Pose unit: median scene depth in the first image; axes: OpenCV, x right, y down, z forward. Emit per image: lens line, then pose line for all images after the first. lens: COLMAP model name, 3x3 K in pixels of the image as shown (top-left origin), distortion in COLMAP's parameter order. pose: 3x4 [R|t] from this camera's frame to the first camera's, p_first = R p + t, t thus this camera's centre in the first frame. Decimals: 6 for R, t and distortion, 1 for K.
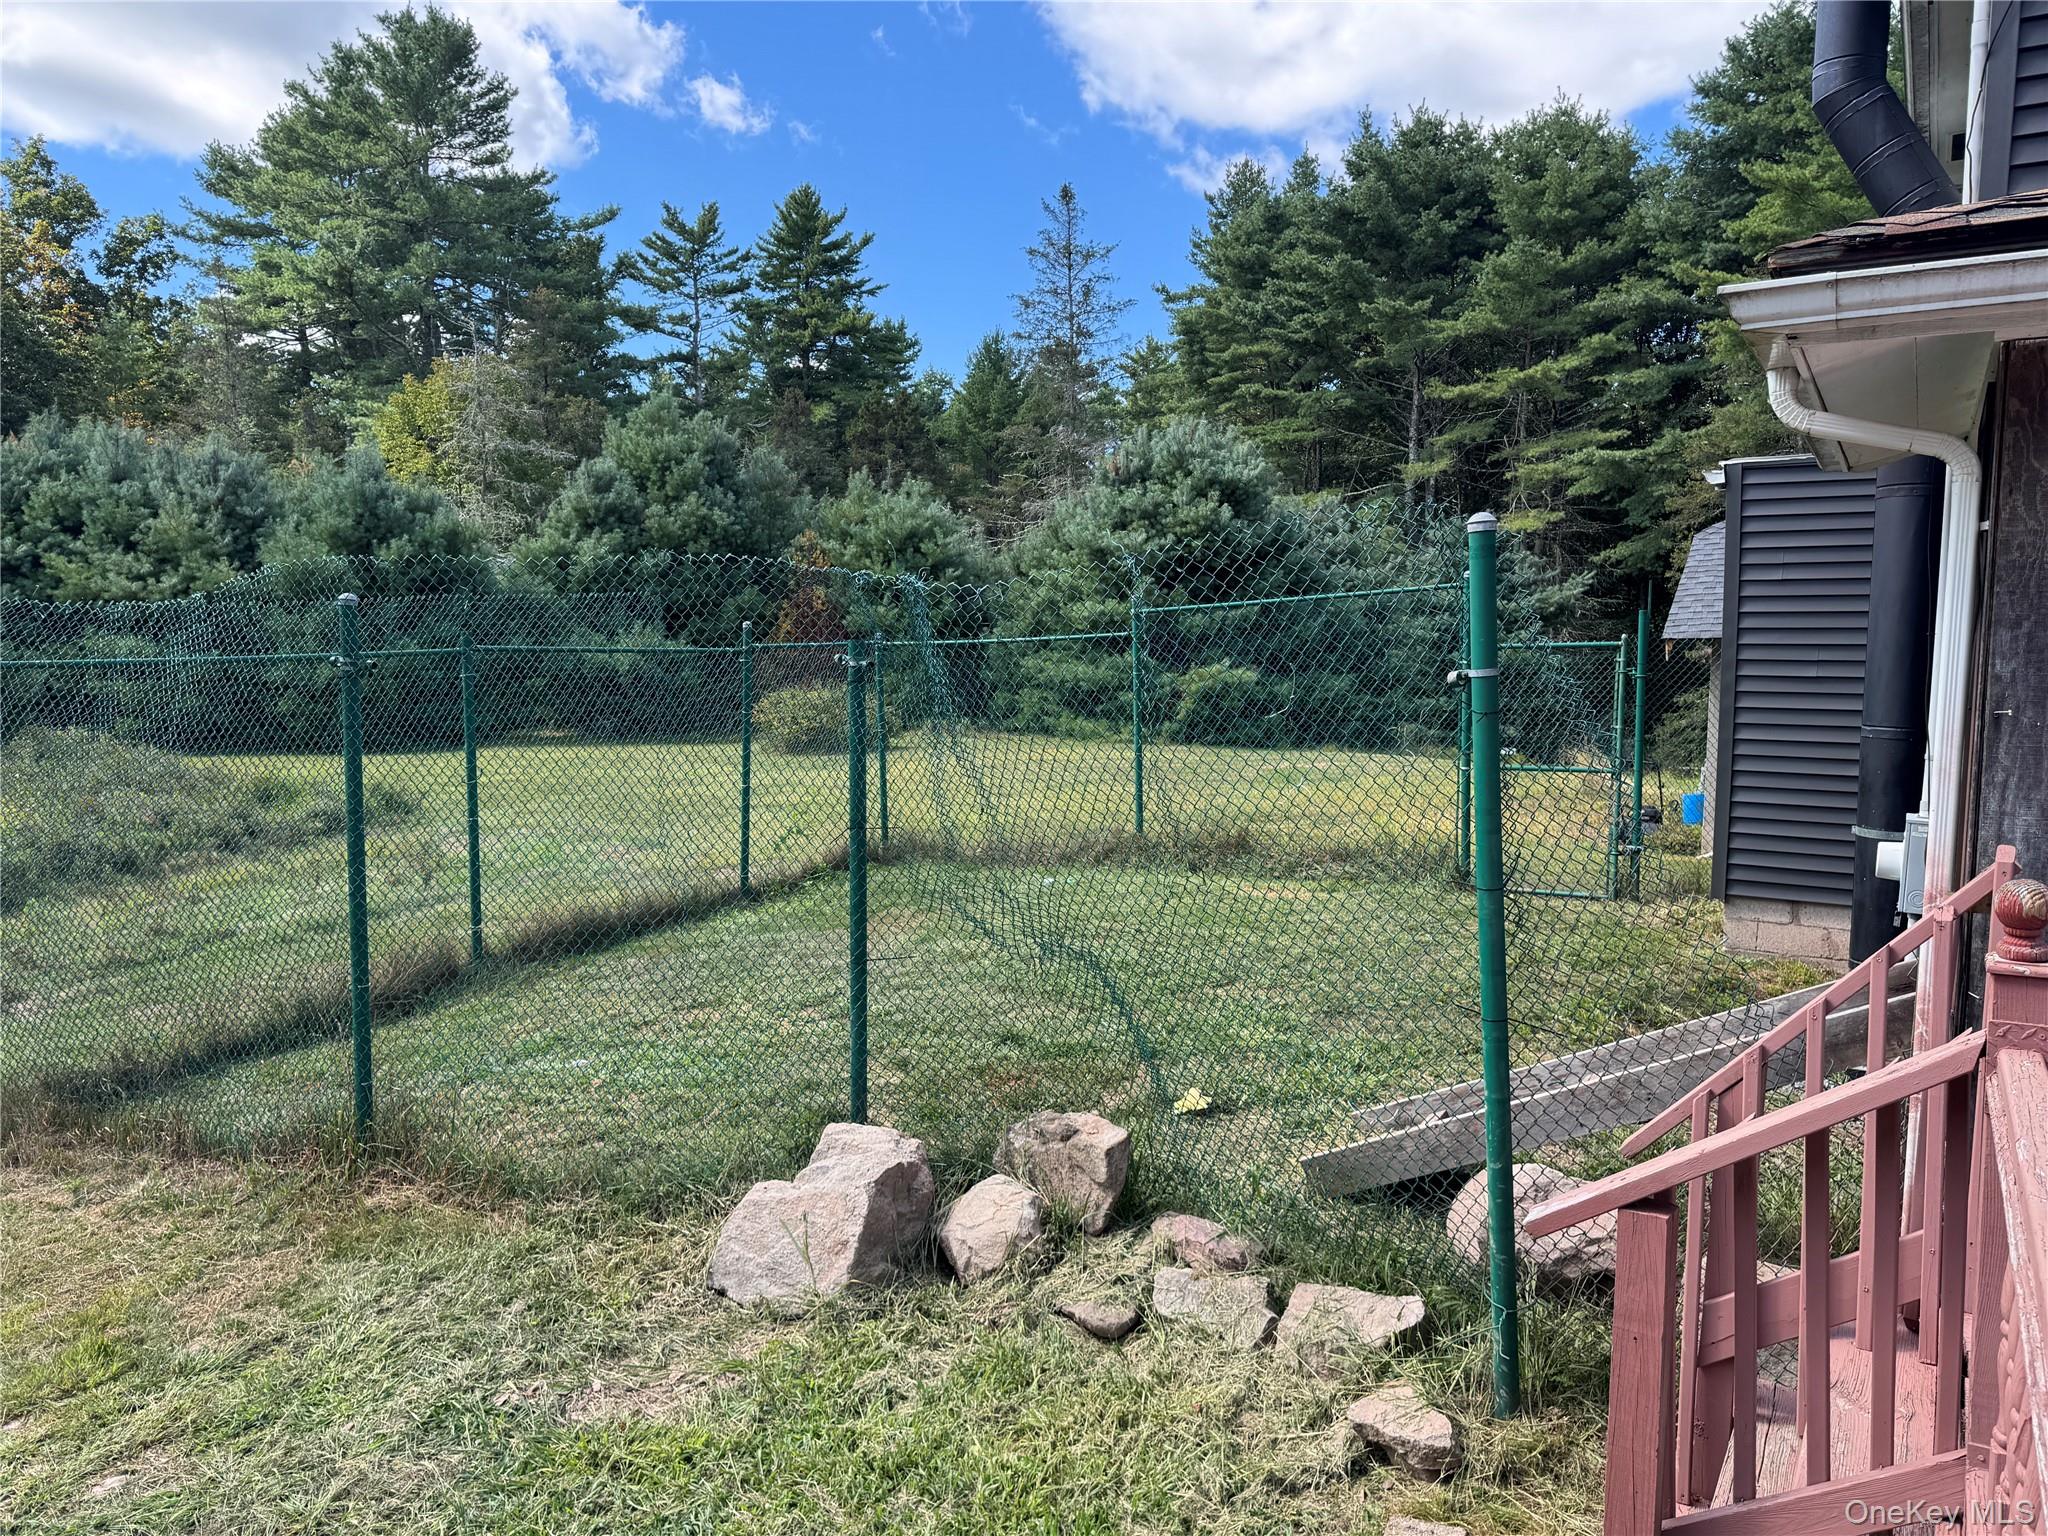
lens RADIAL K [[1485.6, 0, 1045.7], [0, 1485.6, 768.0], [0, 0, 1]] dist [0.031087, -0.033037]
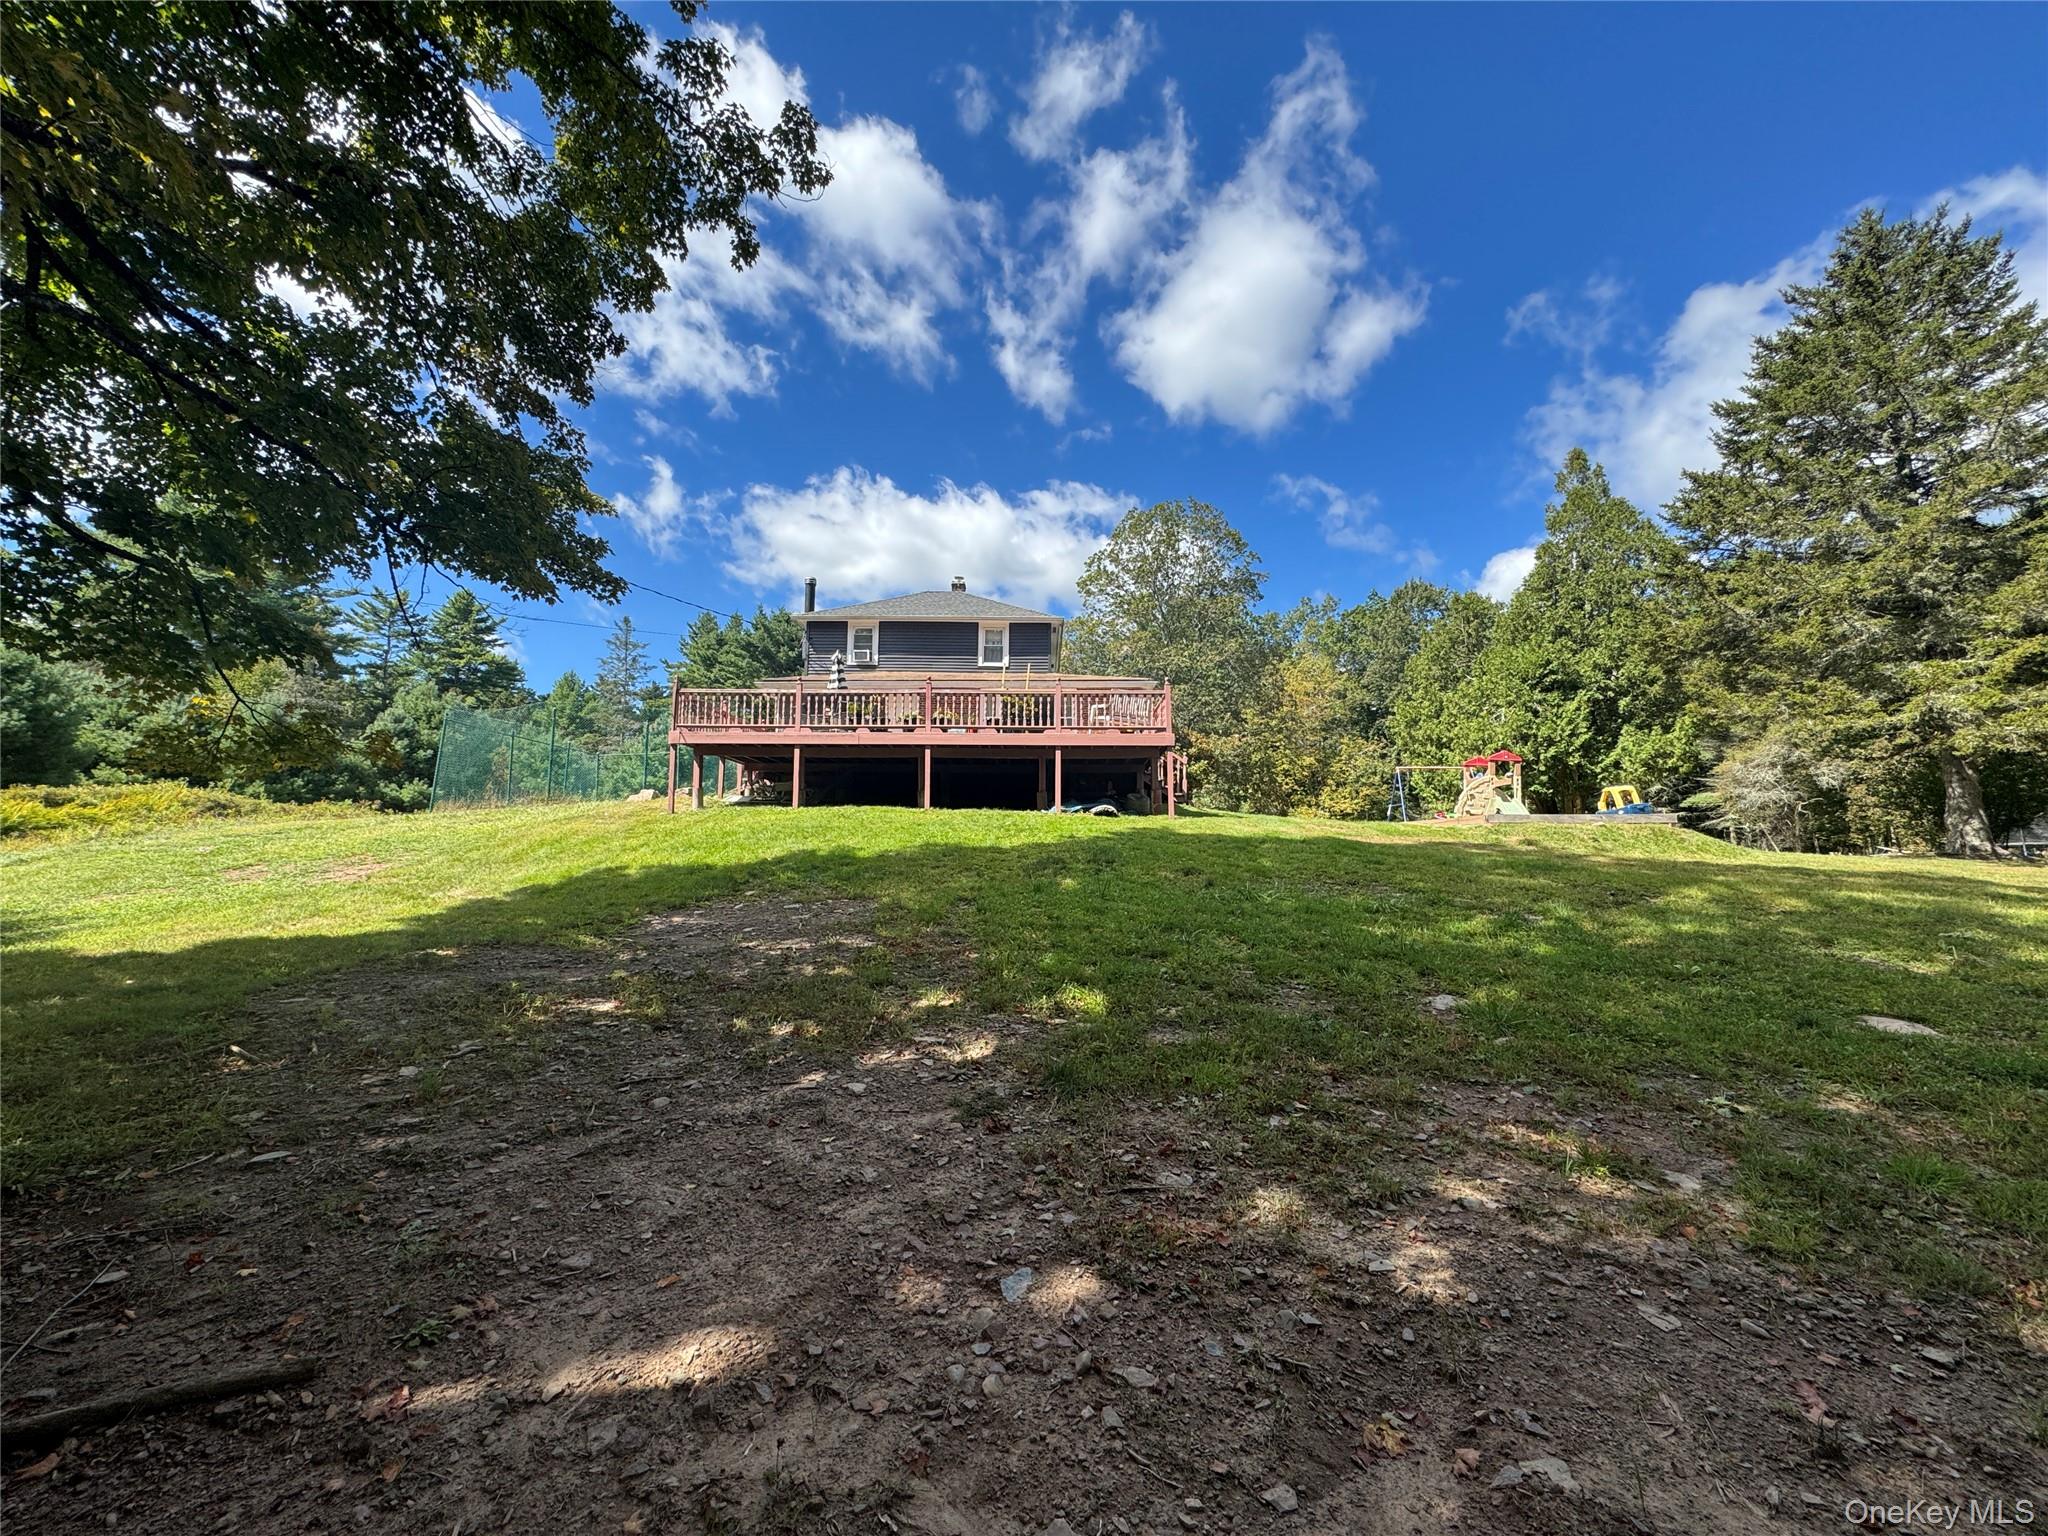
lens RADIAL K [[814.6, 0, 1009.9], [0, 814.6, 766.4], [0, 0, 1]] dist [-0.005110, 0.000647]
pose [[0.873515, 0.057823, 0.483351, -0.054907], [0.039158, 0.981357, -0.188164, 0.101375], [-0.485220, 0.183291, 0.854965, -0.335255]]
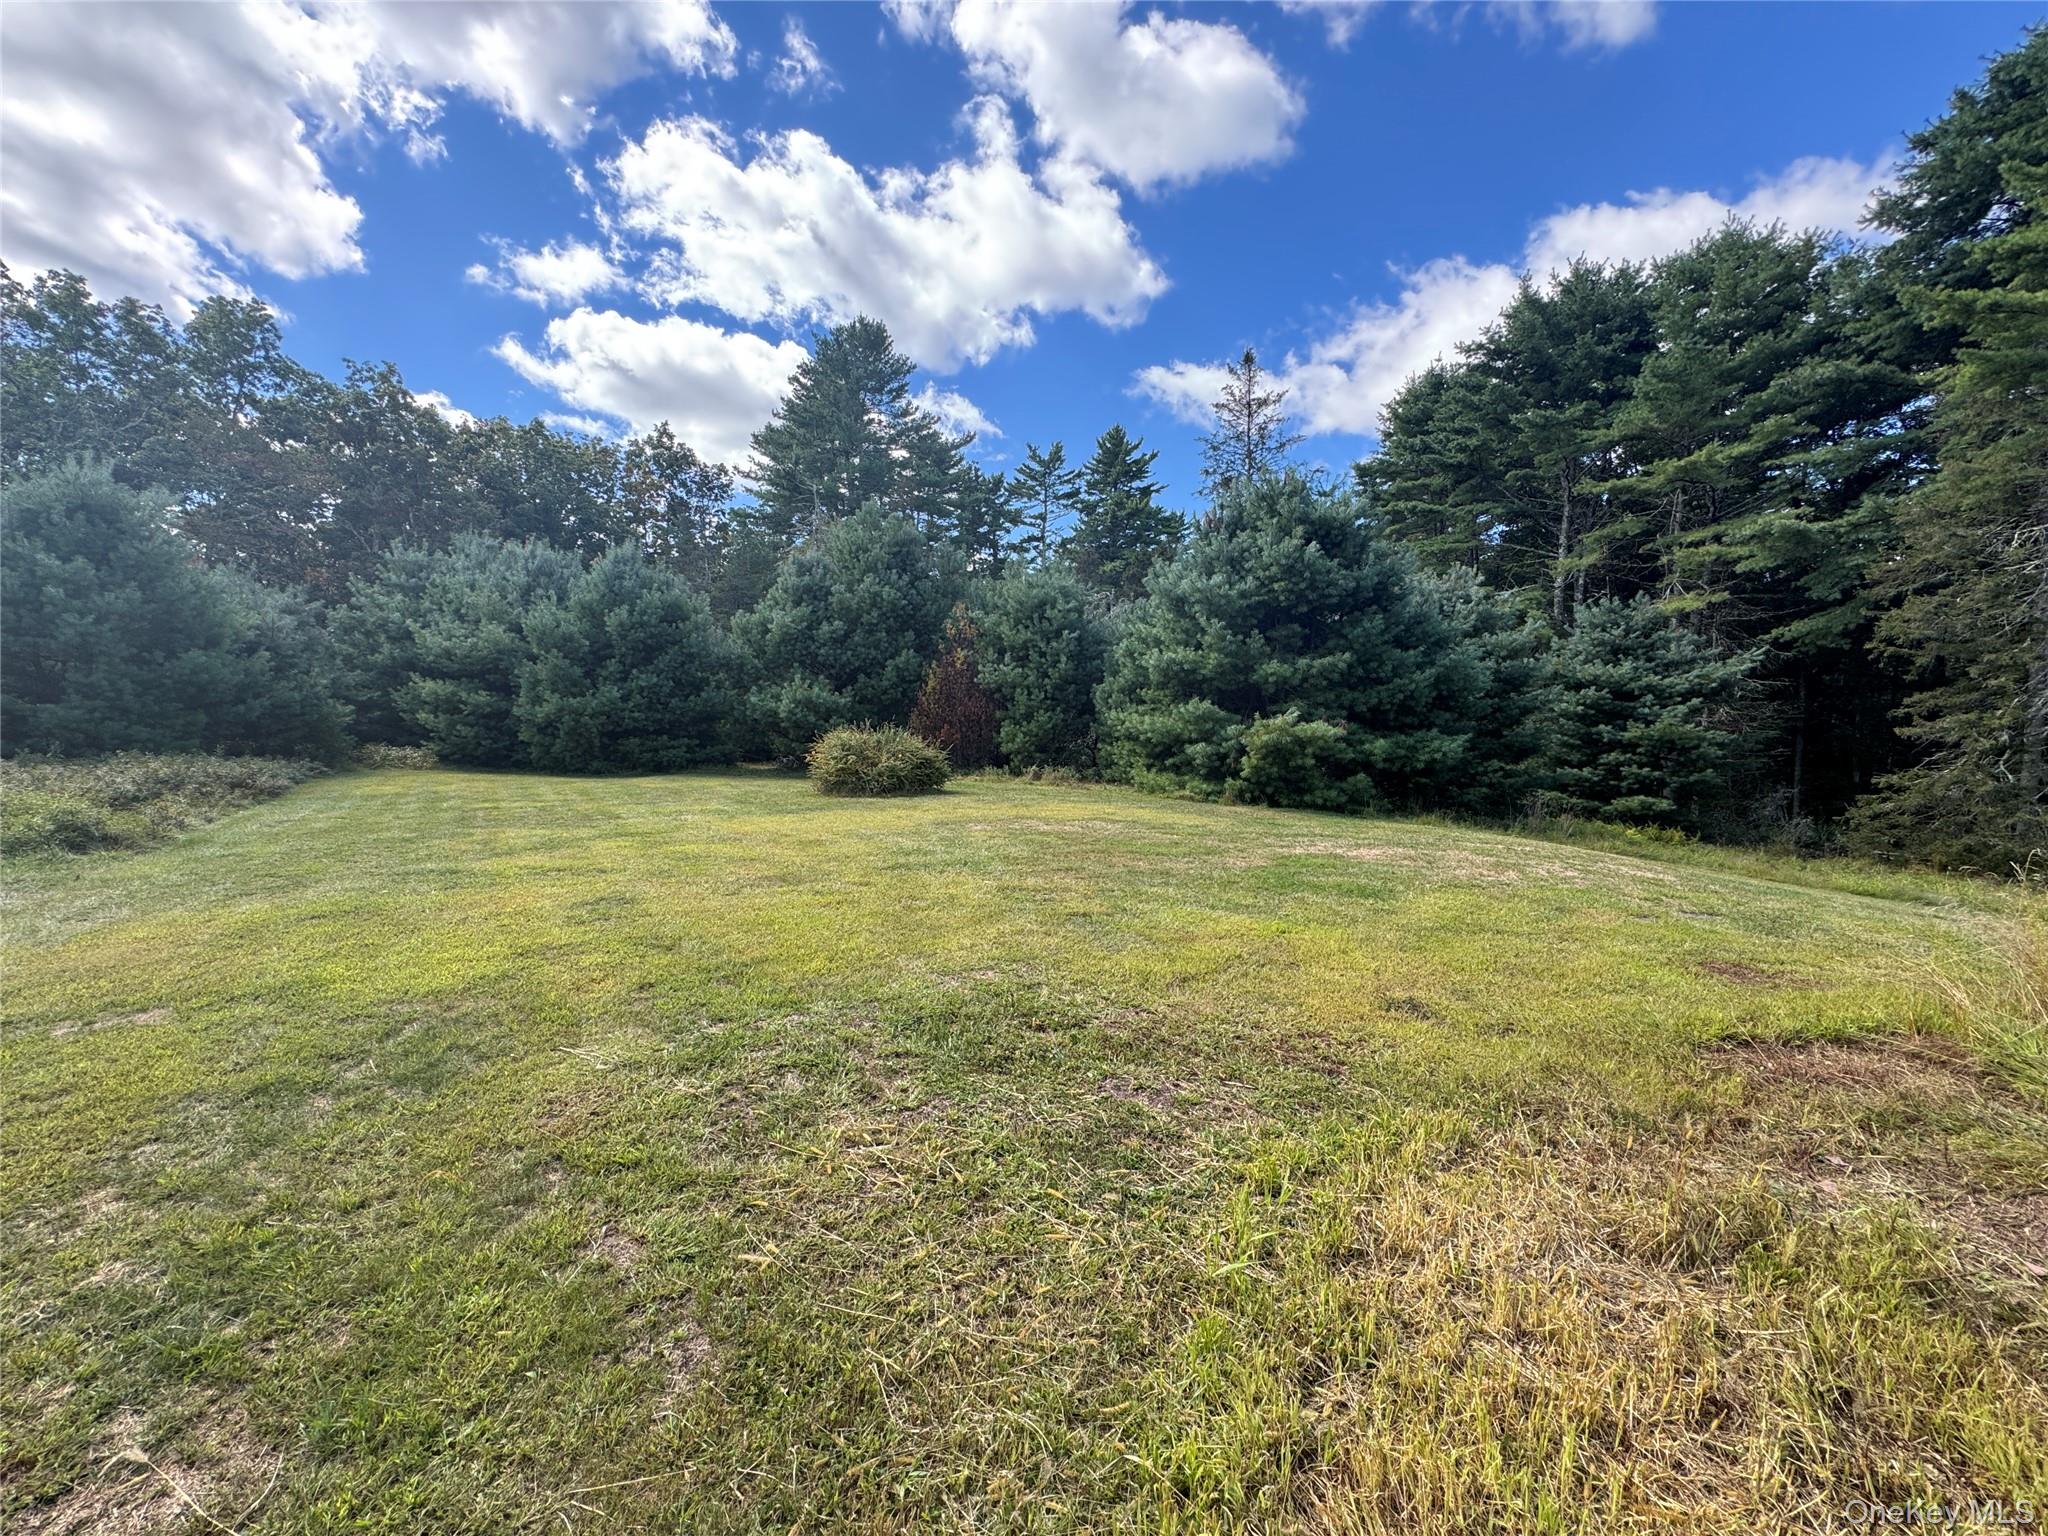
lens RADIAL K [[814.6, 0, 1025.2], [0, 814.6, 771.2], [0, 0, 1]] dist [-0.005110, 0.000647]
pose [[0.941214, 0.041147, -0.335295, 0.078855], [-0.051442, 0.998436, -0.021877, -0.011011], [0.333871, 0.037839, 0.941859, 0.295158]]
